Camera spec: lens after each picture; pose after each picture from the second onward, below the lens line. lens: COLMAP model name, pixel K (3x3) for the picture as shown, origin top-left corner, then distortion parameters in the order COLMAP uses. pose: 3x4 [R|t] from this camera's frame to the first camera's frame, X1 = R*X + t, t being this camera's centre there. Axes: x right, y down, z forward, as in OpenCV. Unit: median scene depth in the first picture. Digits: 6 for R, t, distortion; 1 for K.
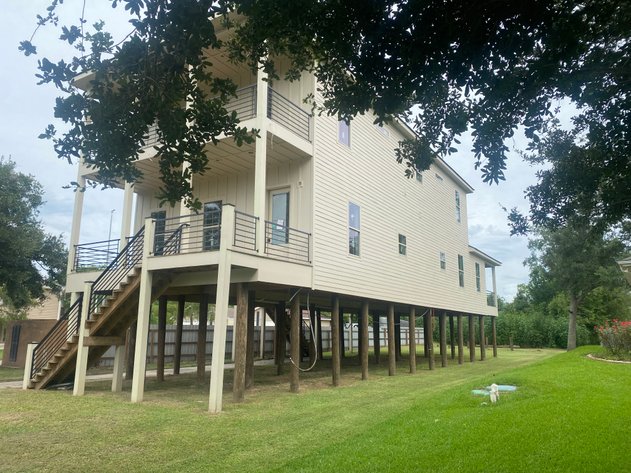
lens RADIAL K [[487.6, 0, 315.5], [0, 487.6, 236.5], [0, 0, 1]] dist [0.003494, -0.005985]
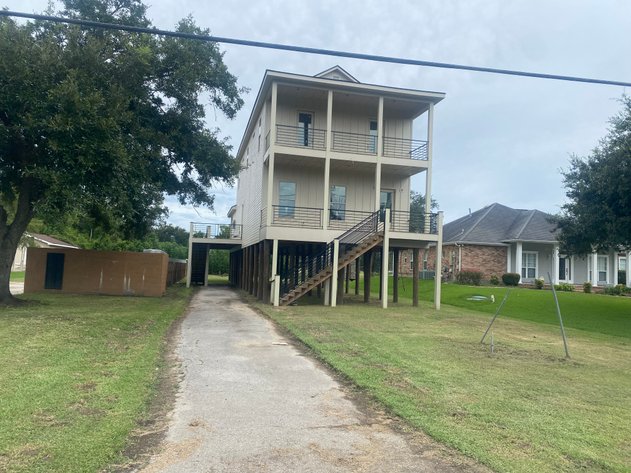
lens RADIAL K [[487.6, 0, 315.5], [0, 487.6, 236.5], [0, 0, 1]] dist [0.003494, -0.005985]
pose [[0.694699, 0.068995, 0.715984, -1.573355], [-0.171773, 0.982503, 0.071988, -0.016105], [-0.698490, -0.172997, 0.694395, -0.054275]]
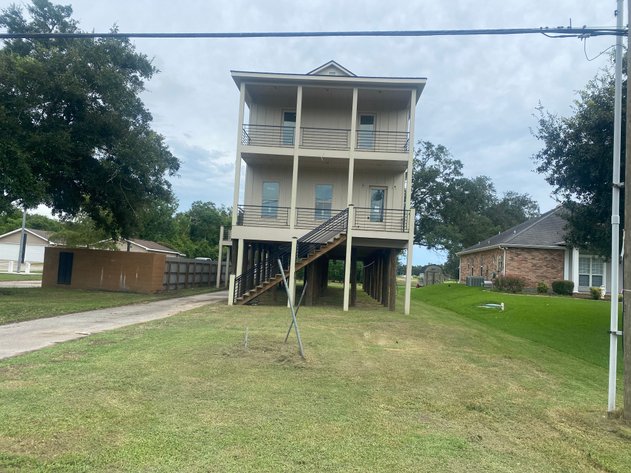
lens RADIAL K [[487.6, 0, 320.2], [0, 487.6, 240.4], [0, 0, 1]] dist [0.006684, -0.001076]
pose [[0.861794, 0.072892, 0.501994, -1.111178], [-0.144432, 0.983919, 0.105082, -0.068500], [-0.486262, -0.163064, 0.858464, -0.350642]]
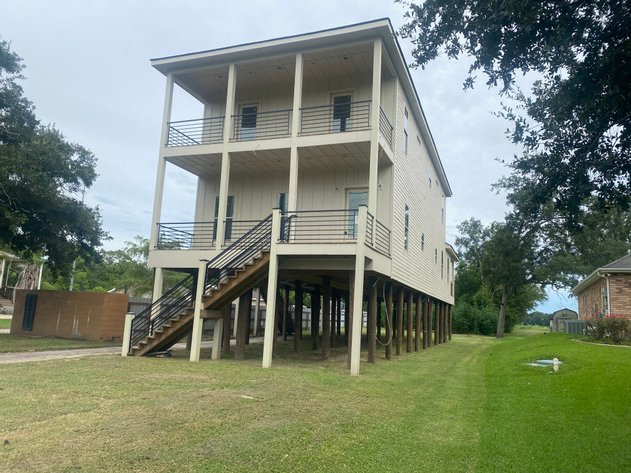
lens RADIAL K [[487.6, 0, 315.5], [0, 487.6, 236.5], [0, 0, 1]] dist [0.003494, -0.005985]
pose [[0.977332, 0.070468, 0.199643, -0.418456], [-0.077761, 0.996552, 0.028920, -0.011332], [-0.196917, -0.043789, 0.979442, -0.118178]]
